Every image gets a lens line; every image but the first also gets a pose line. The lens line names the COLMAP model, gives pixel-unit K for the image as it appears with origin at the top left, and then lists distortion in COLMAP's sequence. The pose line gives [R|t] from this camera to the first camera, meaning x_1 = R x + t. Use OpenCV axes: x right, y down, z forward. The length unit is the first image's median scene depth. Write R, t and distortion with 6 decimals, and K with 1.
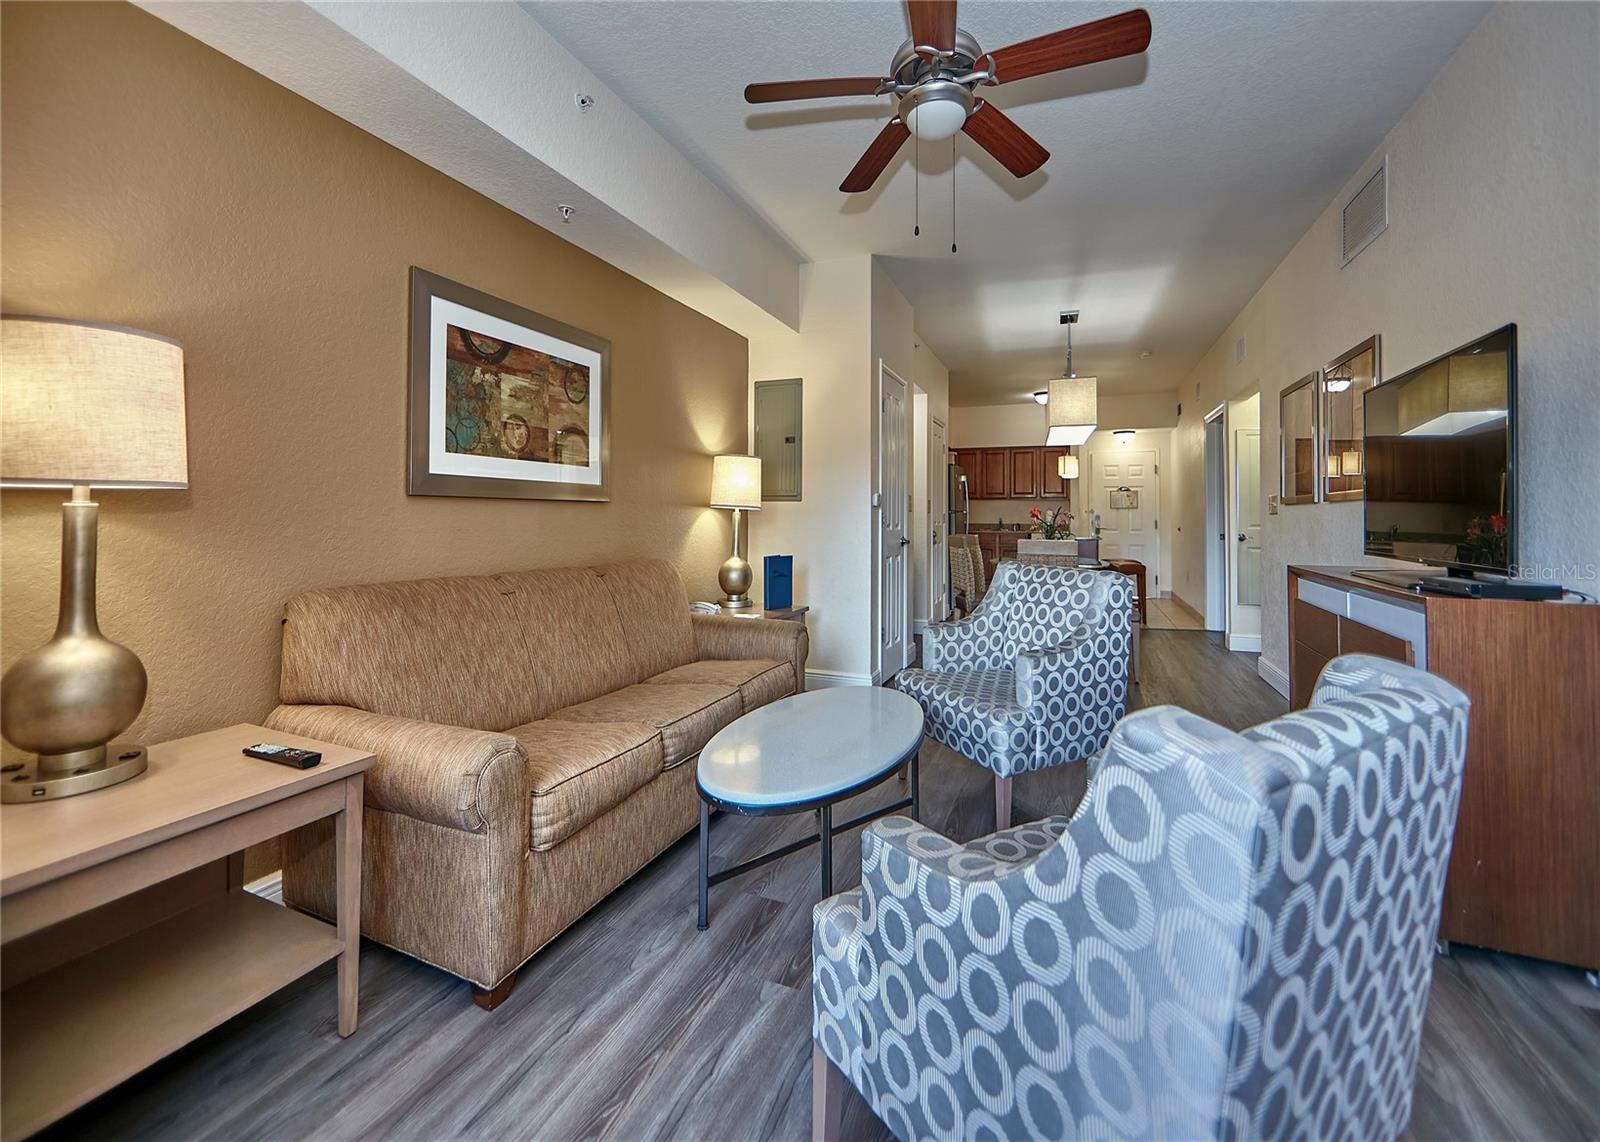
lens RADIAL K [[651.6, 0, 723.0], [0, 651.6, 505.6], [0, 0, 1]] dist [0.004328, 0.001065]
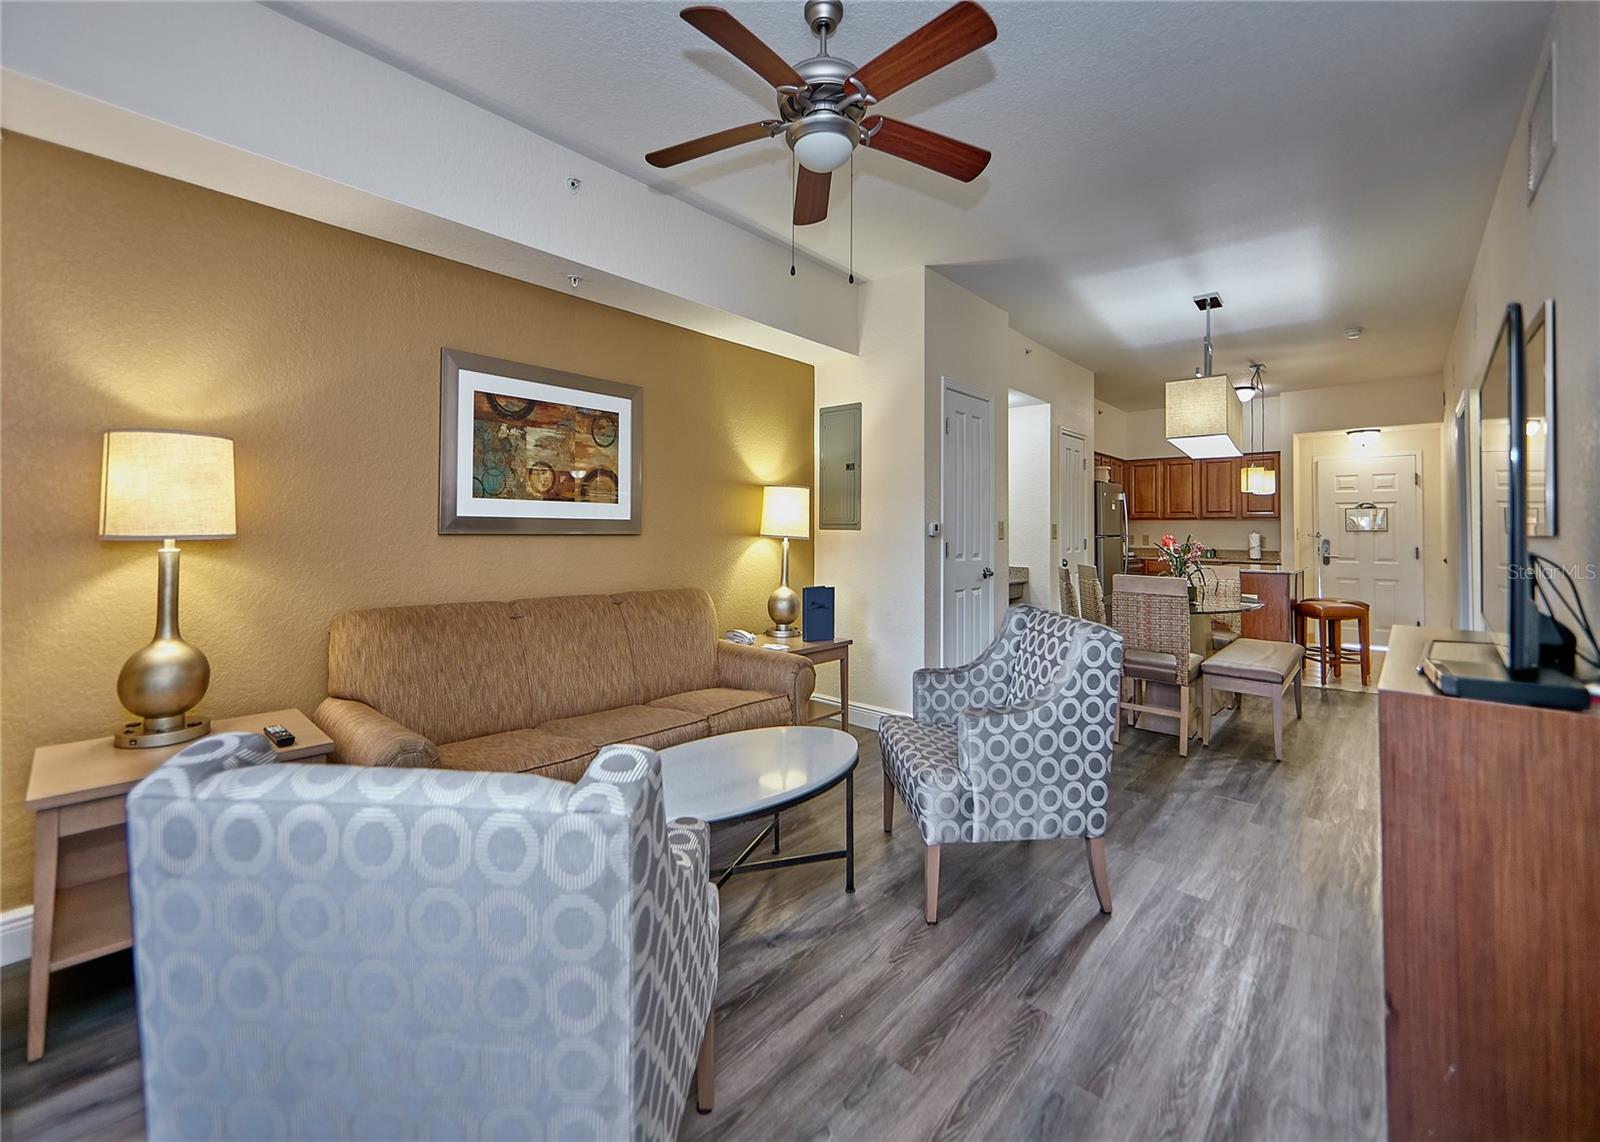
lens RADIAL K [[651.6, 0, 718.0], [0, 651.6, 518.2], [0, 0, 1]] dist [0.004328, 0.001065]
pose [[0.935289, -0.009706, -0.353750, 0.403976], [0.008954, 0.999953, -0.003762, -0.033683], [0.353770, 0.000351, 0.935332, 0.033000]]
